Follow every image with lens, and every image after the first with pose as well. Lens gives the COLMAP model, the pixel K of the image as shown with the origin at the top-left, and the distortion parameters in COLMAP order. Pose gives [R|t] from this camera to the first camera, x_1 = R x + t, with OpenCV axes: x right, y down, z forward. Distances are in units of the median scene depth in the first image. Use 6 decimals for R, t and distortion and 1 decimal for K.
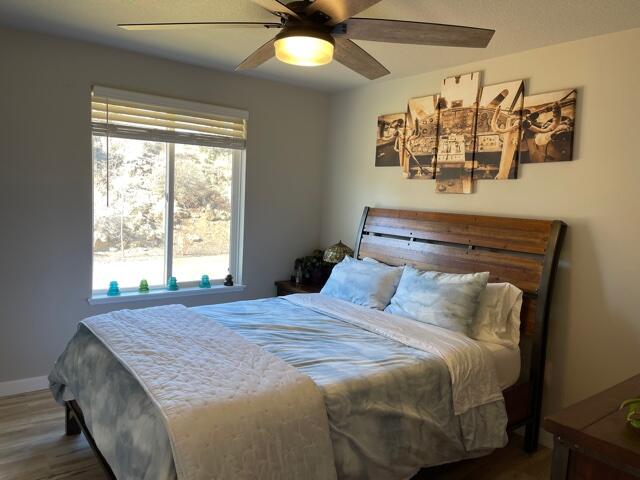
lens RADIAL K [[483.1, 0, 319.4], [0, 483.1, 241.2], [0, 0, 1]] dist [0.062464, -0.069928]
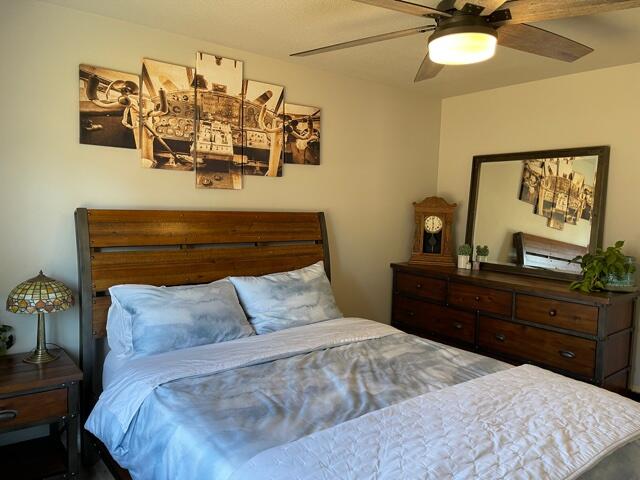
lens RADIAL K [[483.1, 0, 319.6], [0, 483.1, 240.6], [0, 0, 1]] dist [0.062464, -0.069928]
pose [[-0.015859, -0.135111, 0.990704, -0.645540], [0.062382, 0.988764, 0.135845, -0.116292], [-0.997926, 0.063956, -0.007252, 0.845705]]
